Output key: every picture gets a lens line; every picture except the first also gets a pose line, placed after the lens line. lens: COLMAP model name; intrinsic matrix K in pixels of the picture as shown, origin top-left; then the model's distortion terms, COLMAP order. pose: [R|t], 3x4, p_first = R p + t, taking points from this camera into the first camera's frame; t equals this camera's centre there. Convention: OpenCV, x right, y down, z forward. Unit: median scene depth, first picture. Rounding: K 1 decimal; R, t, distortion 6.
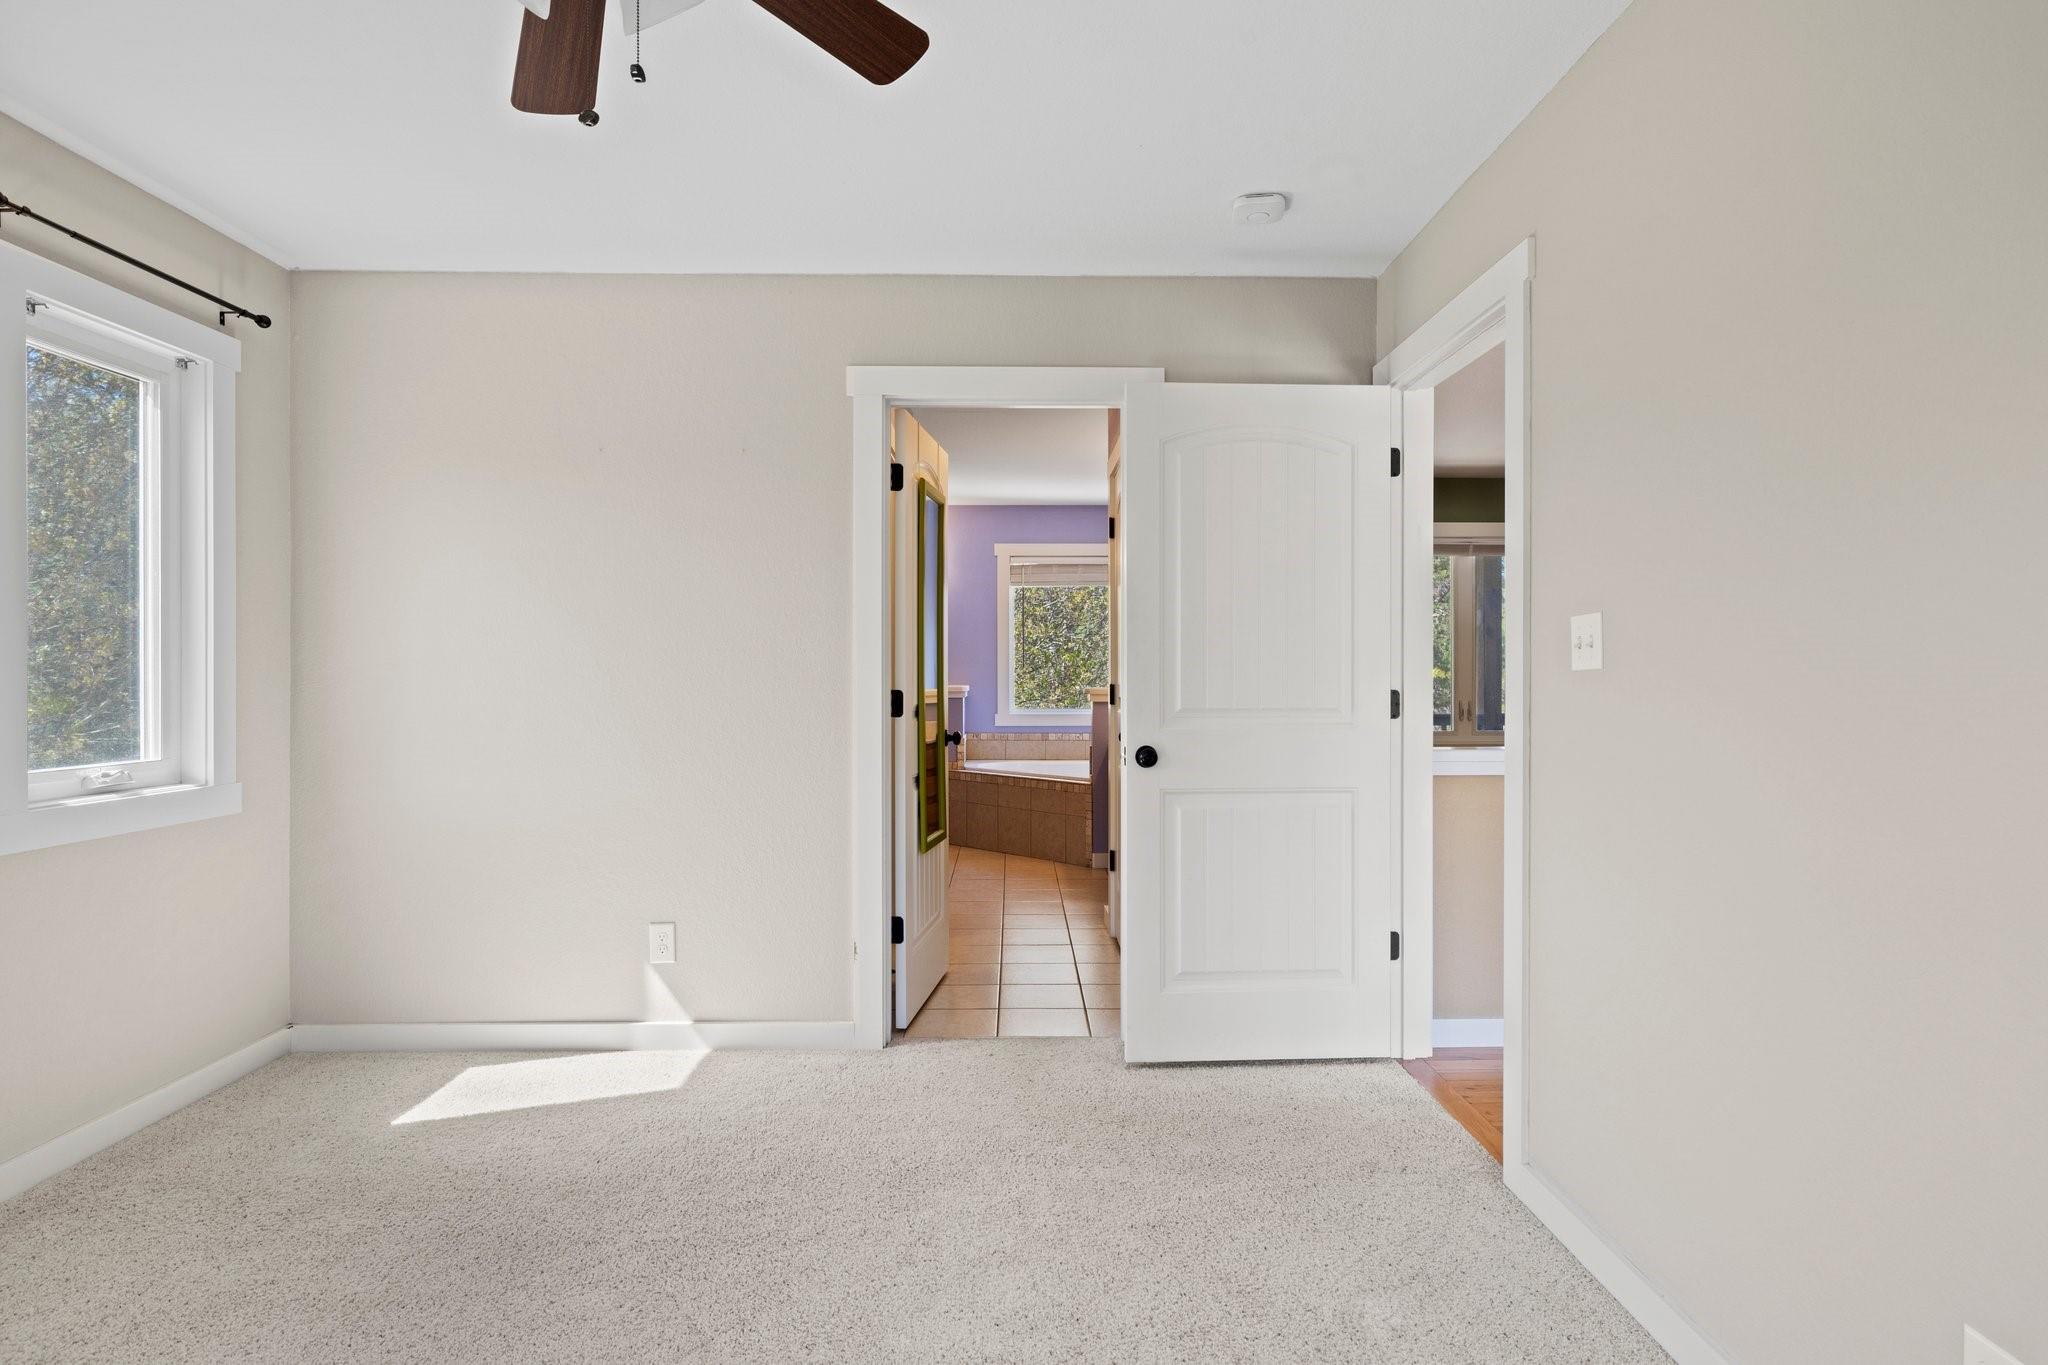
lens RADIAL K [[1083.1, 0, 1024.8], [0, 1083.1, 678.1], [0, 0, 1]] dist [0.008421, 0.000281]
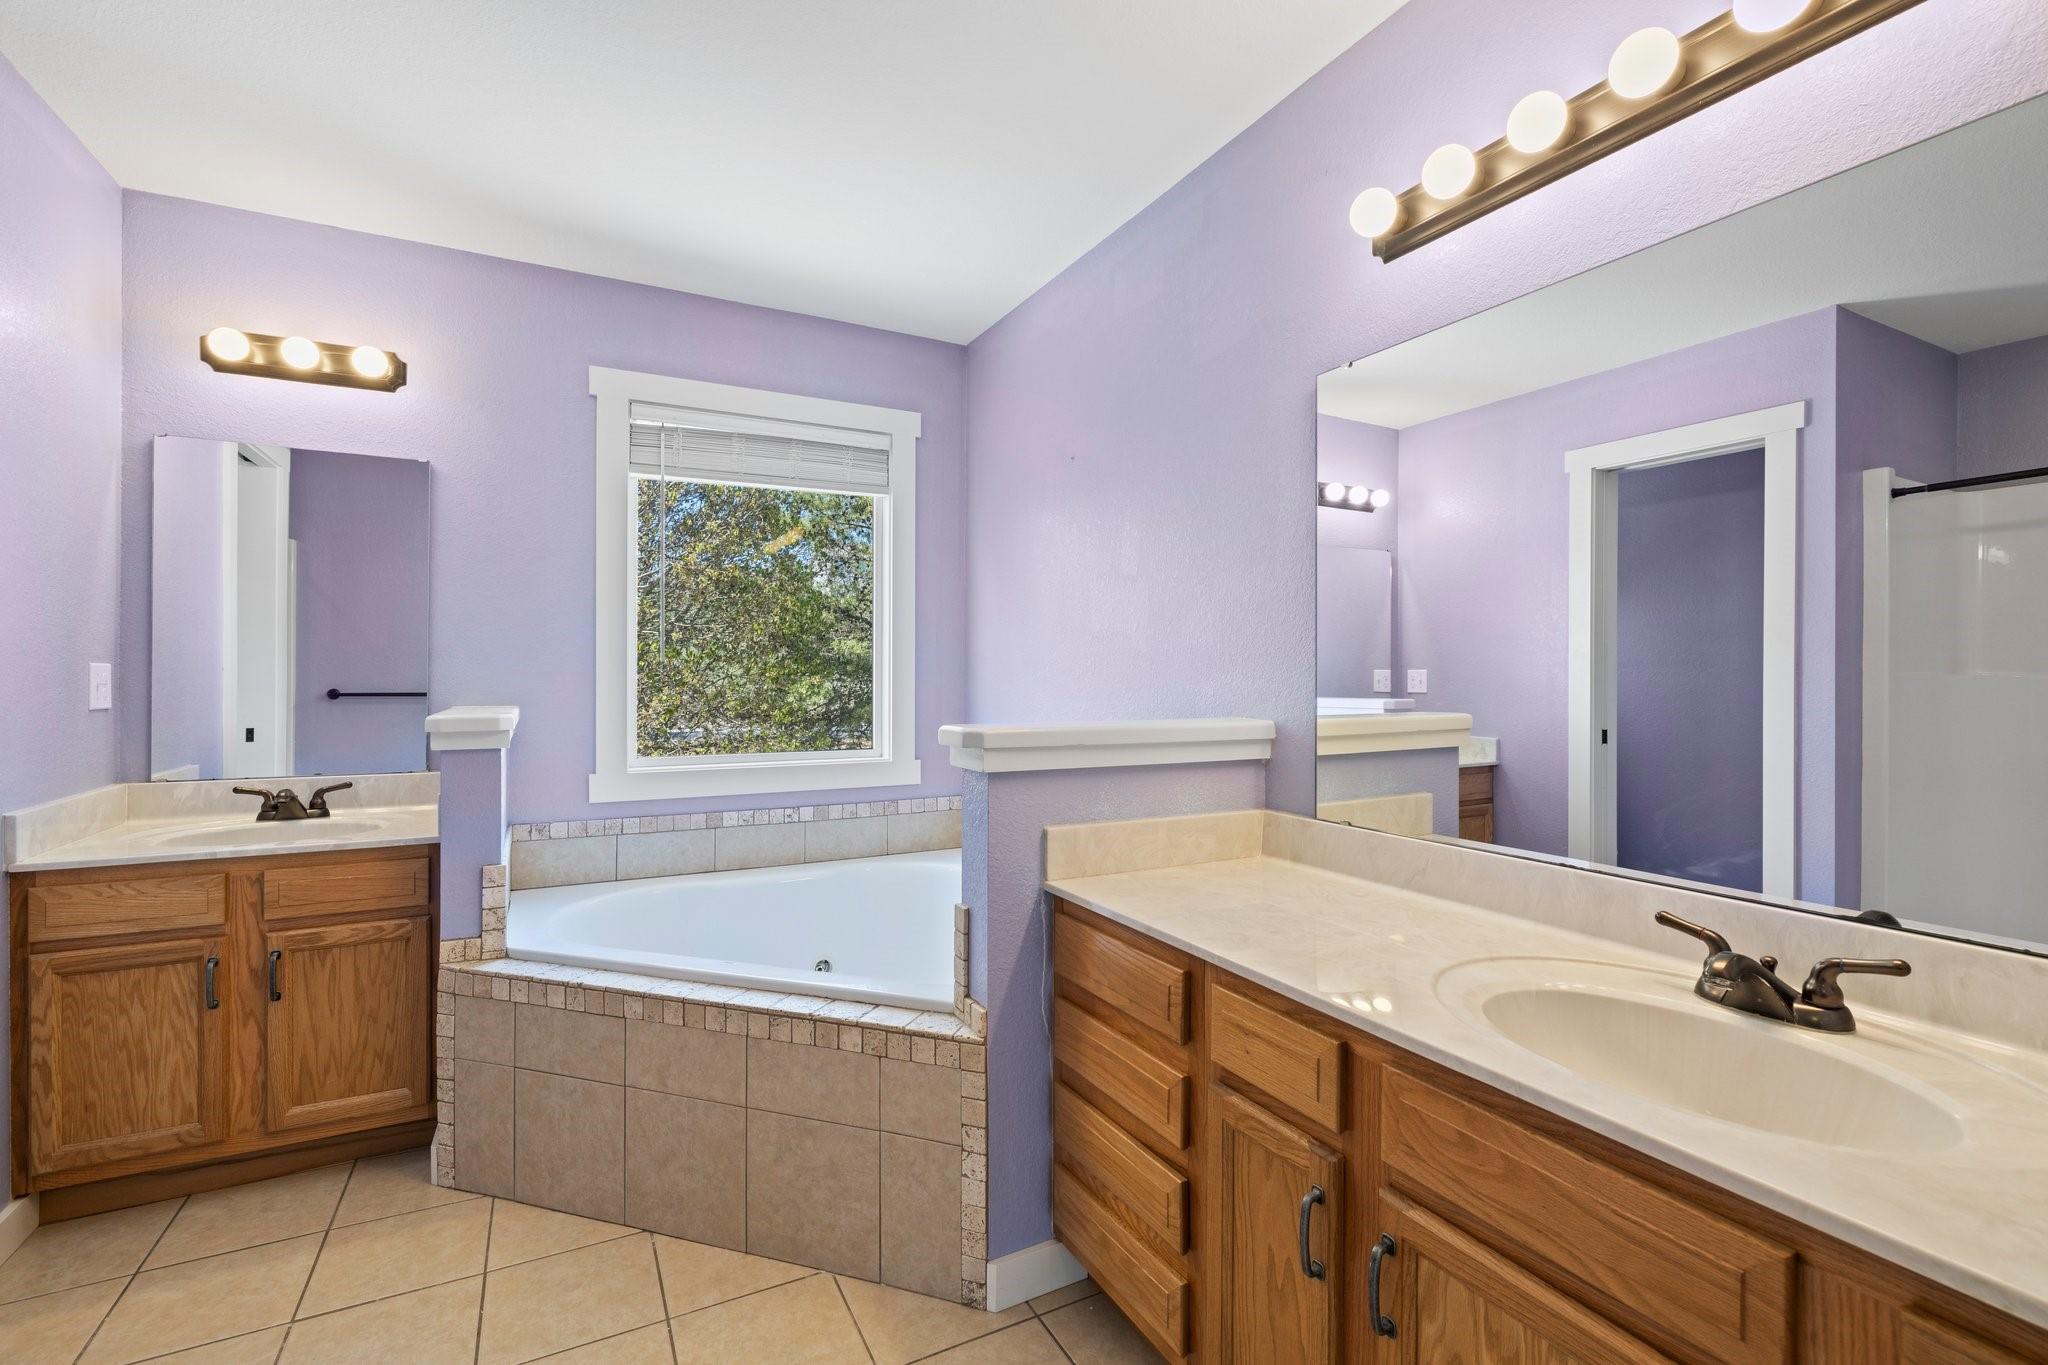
lens RADIAL K [[915.3, 0, 1034.8], [0, 915.3, 675.3], [0, 0, 1]] dist [-0.002737, 0.001135]
pose [[0.890612, -0.003354, 0.454752, -0.038789], [0.005091, 0.999984, -0.002595, -0.004365], [-0.454736, 0.004626, 0.890614, 0.679955]]
